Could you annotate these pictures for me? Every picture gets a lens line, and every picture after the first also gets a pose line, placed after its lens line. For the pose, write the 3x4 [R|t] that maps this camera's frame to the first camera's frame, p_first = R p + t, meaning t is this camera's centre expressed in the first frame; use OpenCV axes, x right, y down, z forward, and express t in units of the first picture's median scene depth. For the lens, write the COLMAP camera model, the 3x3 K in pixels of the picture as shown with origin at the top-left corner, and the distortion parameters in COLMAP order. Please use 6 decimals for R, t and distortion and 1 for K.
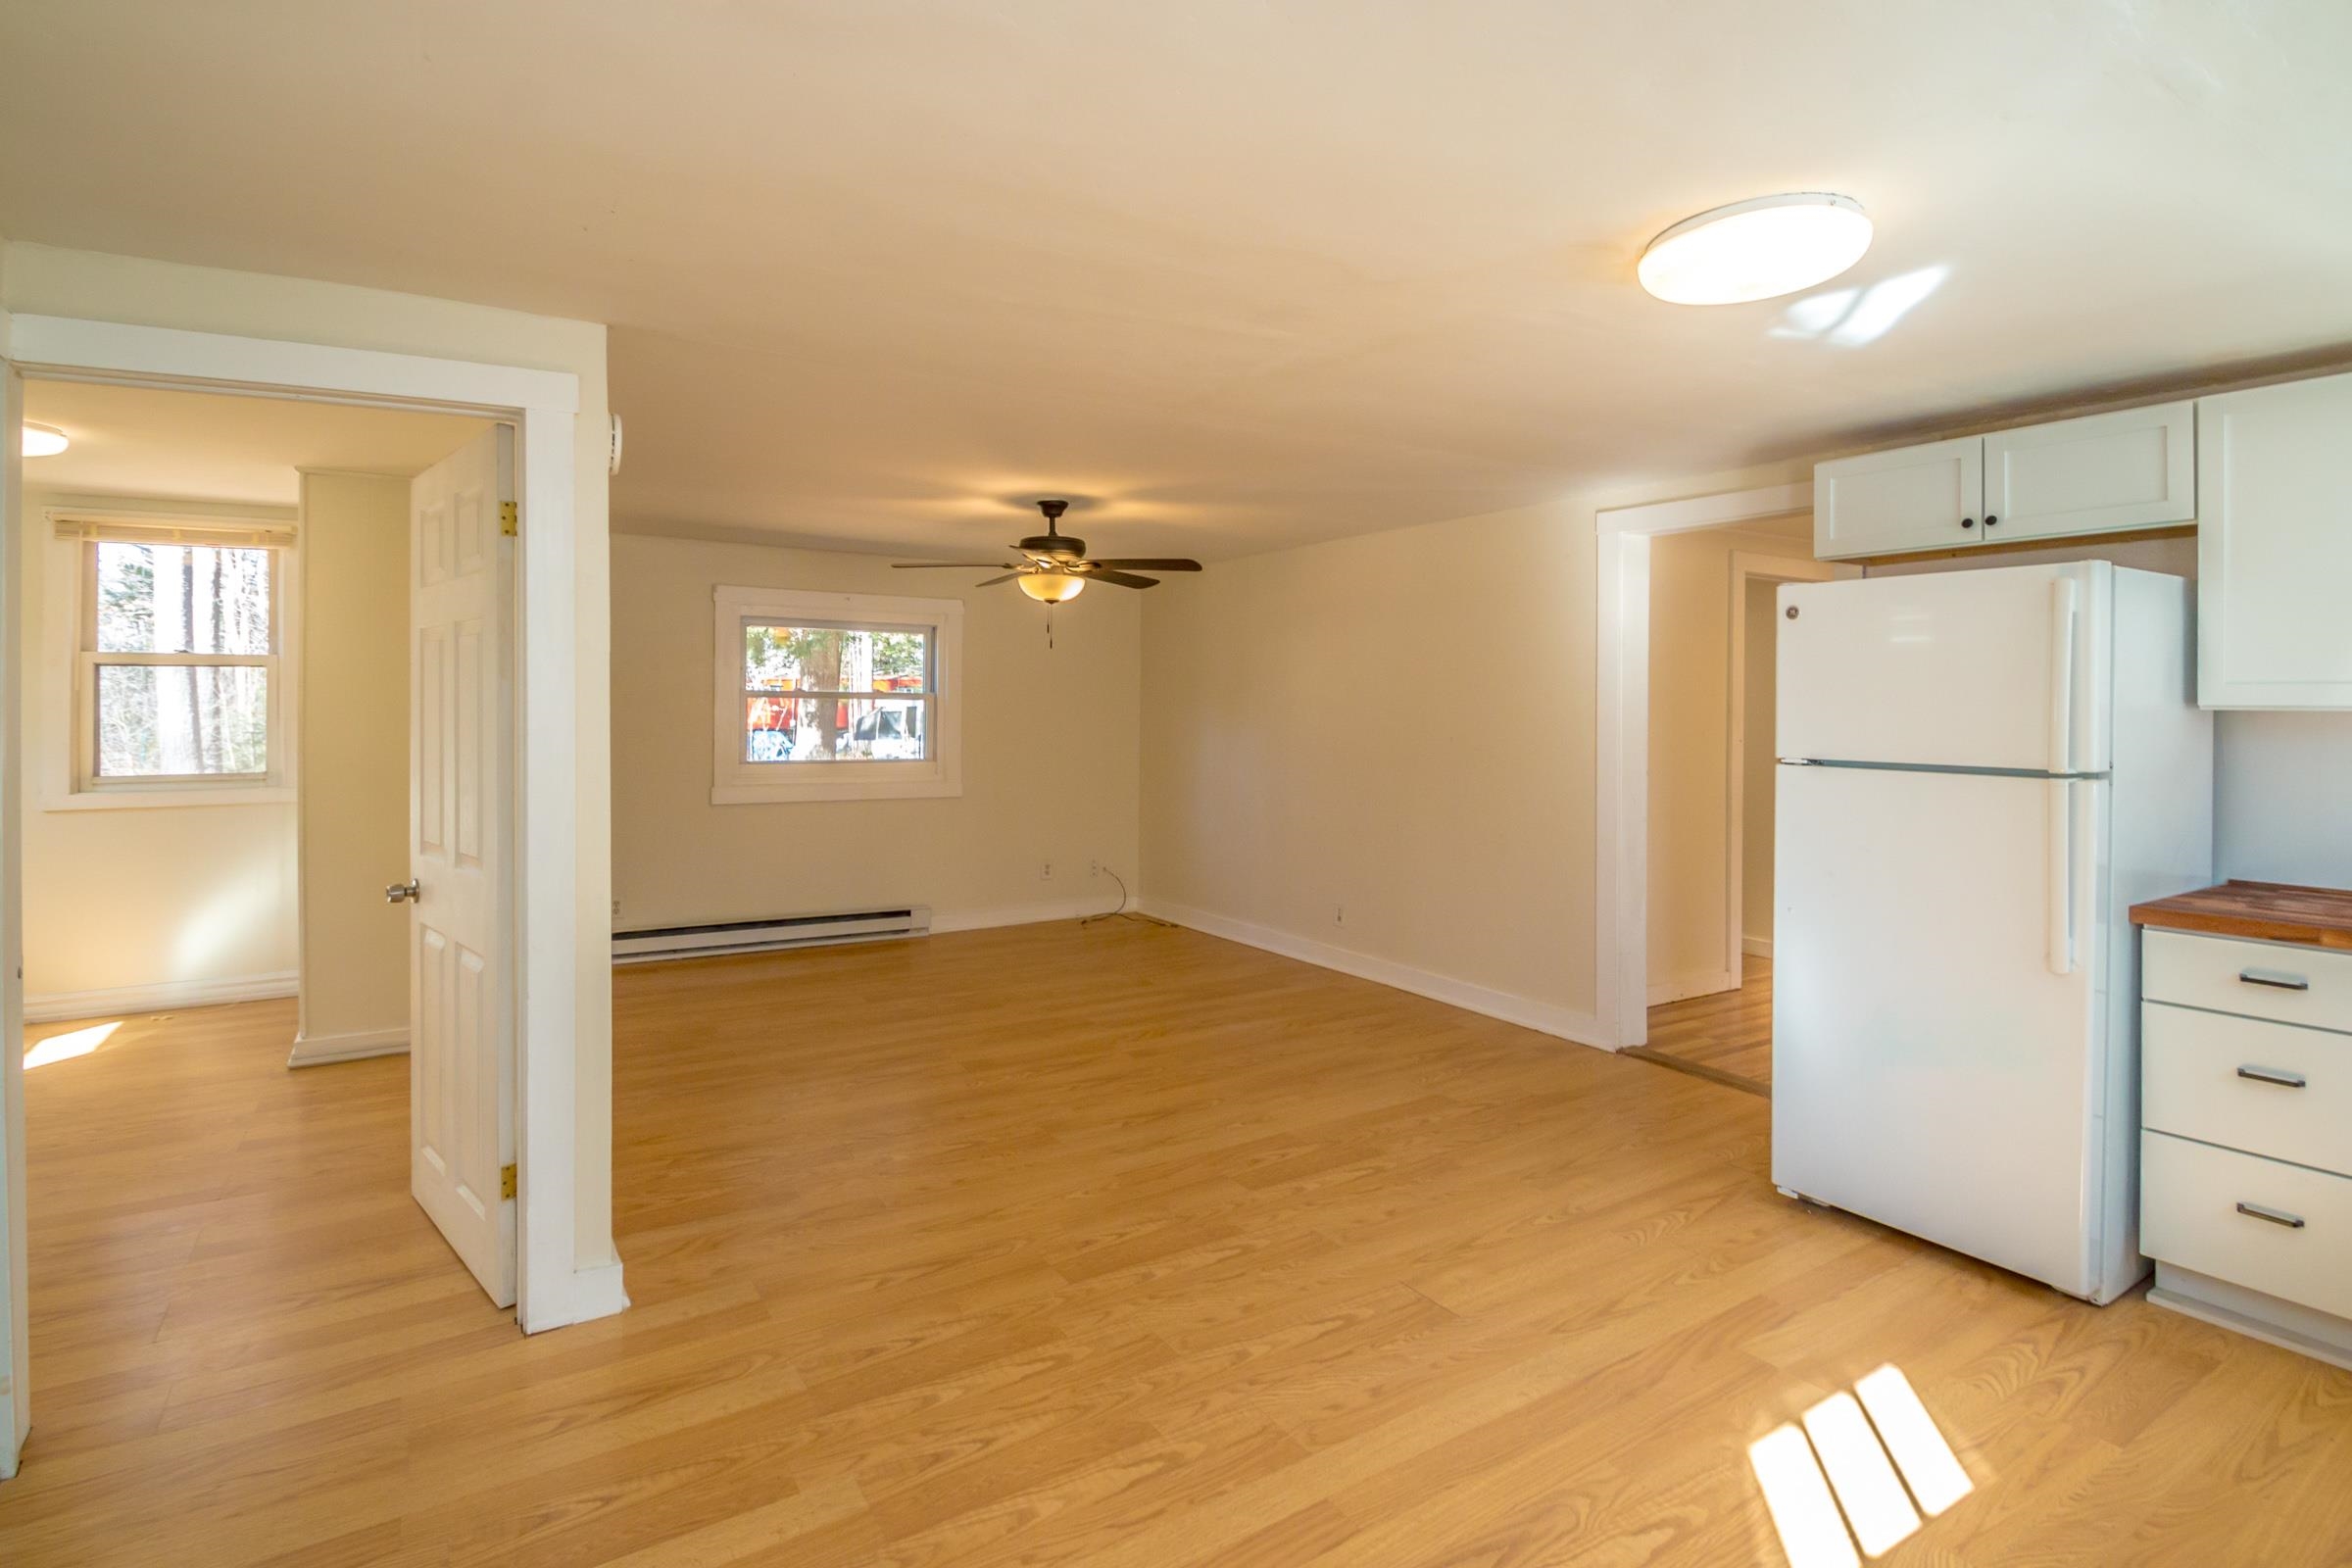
lens RADIAL K [[1123.6, 0, 1148.7], [0, 1123.6, 699.1], [0, 0, 1]] dist [0.003783, -0.000851]
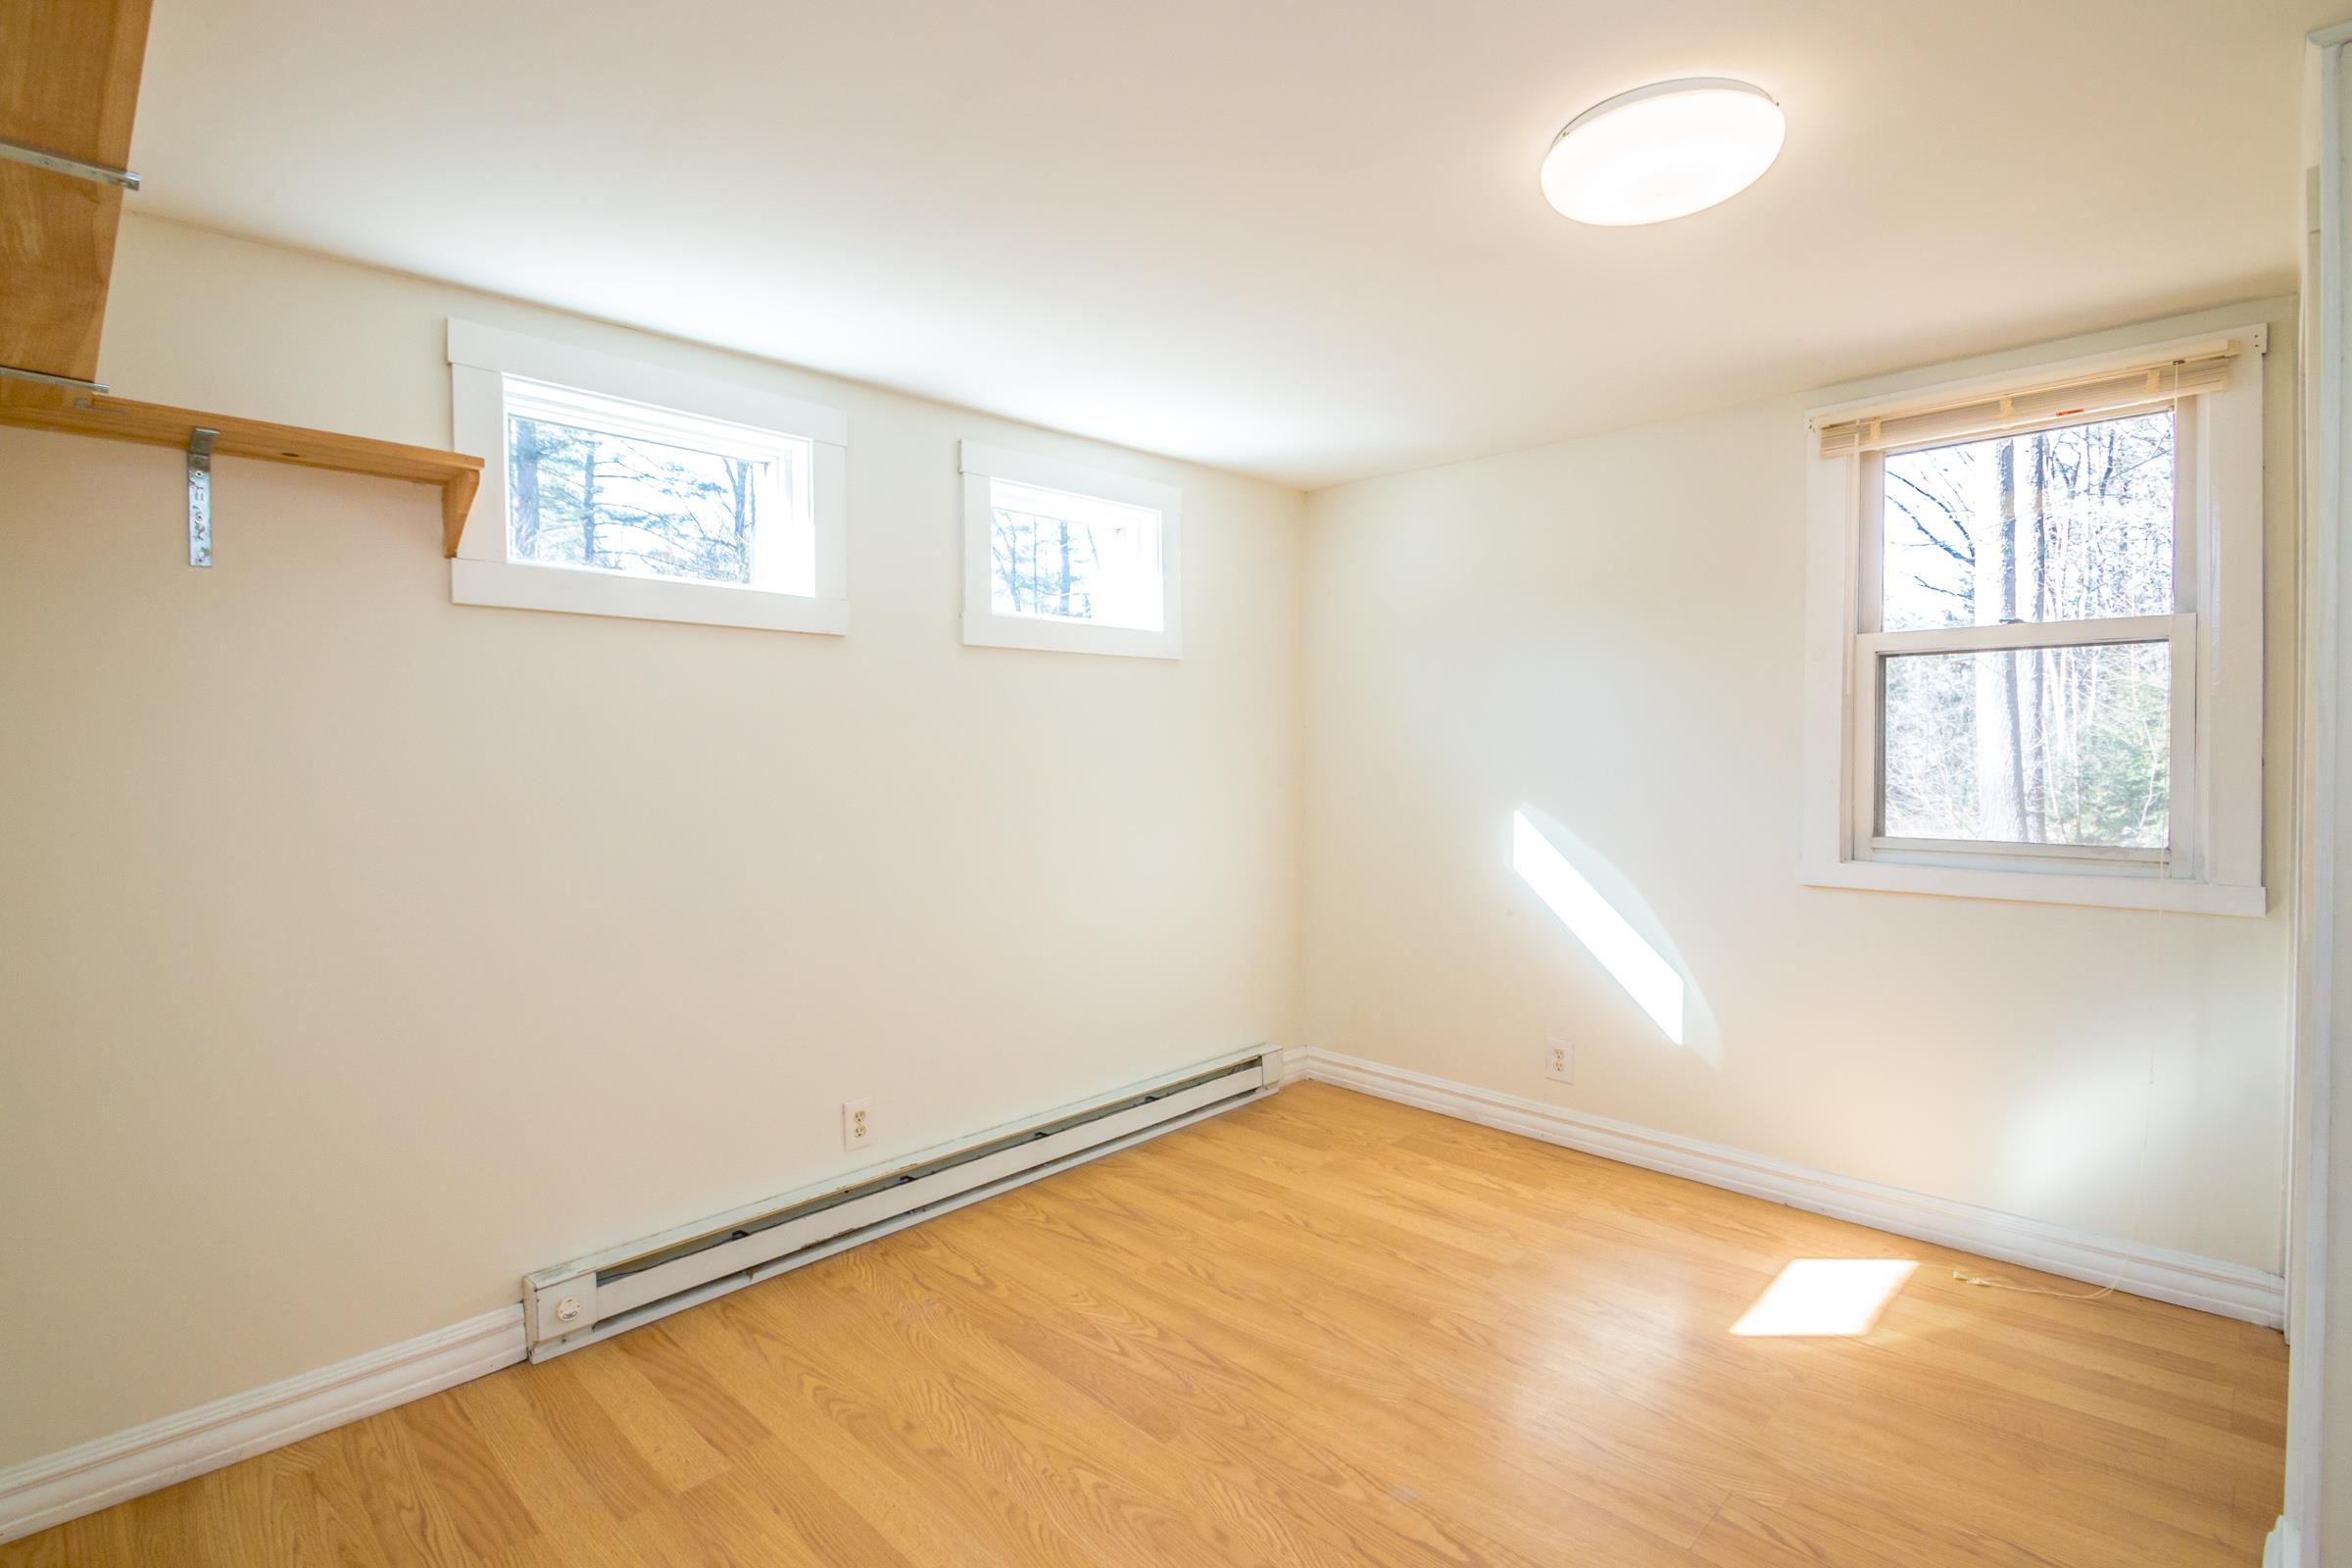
lens RADIAL K [[1123.6, 0, 1176.9], [0, 1123.6, 764.2], [0, 0, 1]] dist [0.003783, -0.000851]
pose [[0.228110, 0.009769, -0.973586, -0.391454], [0.006957, 0.999908, 0.011663, 0.017872], [0.973610, -0.009433, 0.228021, 0.449537]]
